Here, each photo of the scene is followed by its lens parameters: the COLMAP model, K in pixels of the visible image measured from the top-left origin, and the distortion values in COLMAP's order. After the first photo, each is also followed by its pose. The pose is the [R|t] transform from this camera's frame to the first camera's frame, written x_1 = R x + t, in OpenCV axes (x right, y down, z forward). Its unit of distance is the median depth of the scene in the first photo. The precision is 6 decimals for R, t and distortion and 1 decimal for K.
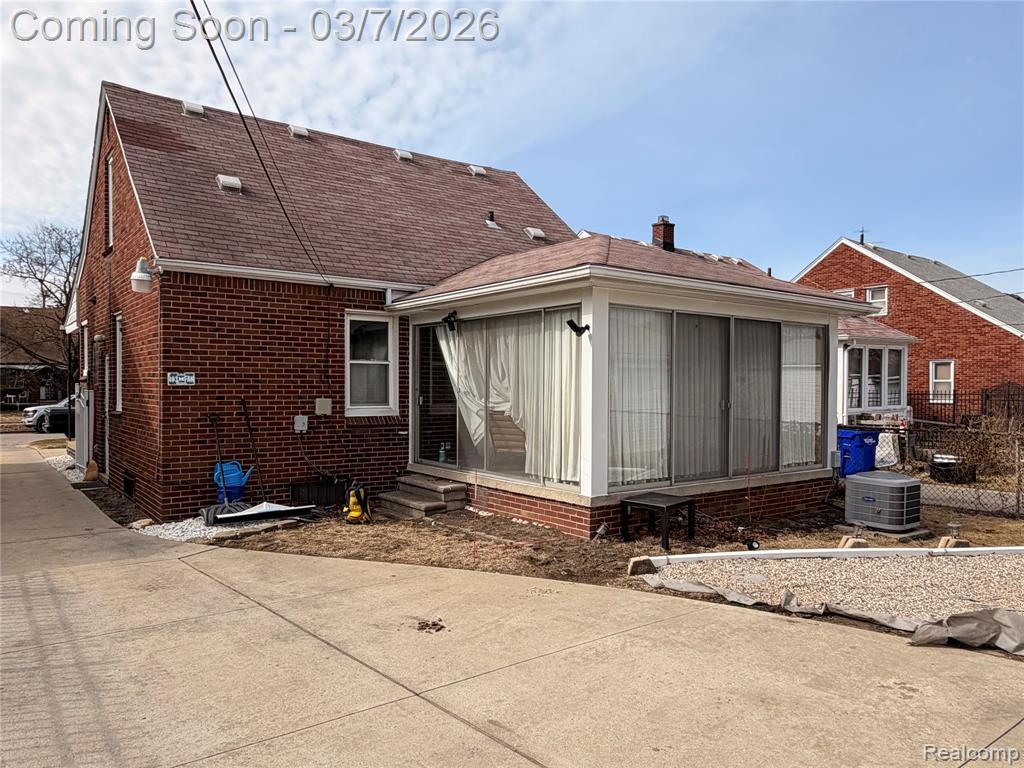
lens RADIAL K [[710.2, 0, 512.0], [0, 710.2, 384.0], [0, 0, 1]] dist [-0.002304, -0.001385]
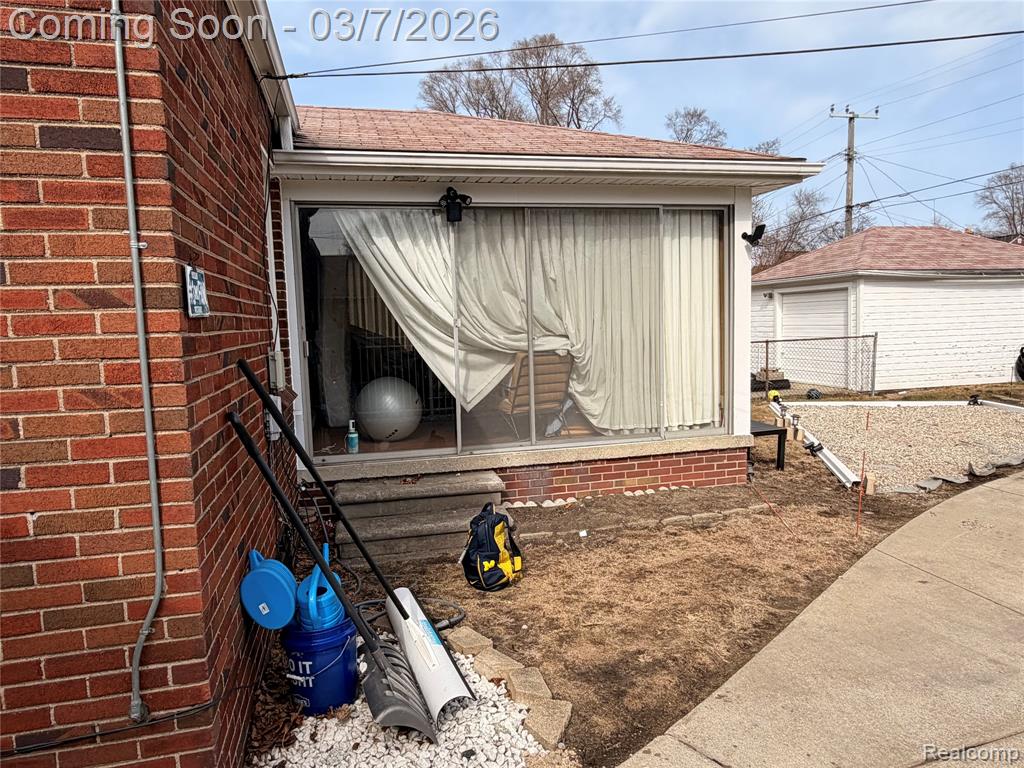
lens RADIAL K [[678.4, 0, 512.0], [0, 678.4, 384.0], [0, 0, 1]] dist [-0.006658, 0.003297]
pose [[0.402471, -0.102764, 0.909646, -0.708830], [0.032015, 0.994651, 0.098202, 0.006675], [-0.914873, -0.010401, 0.403609, 0.878647]]
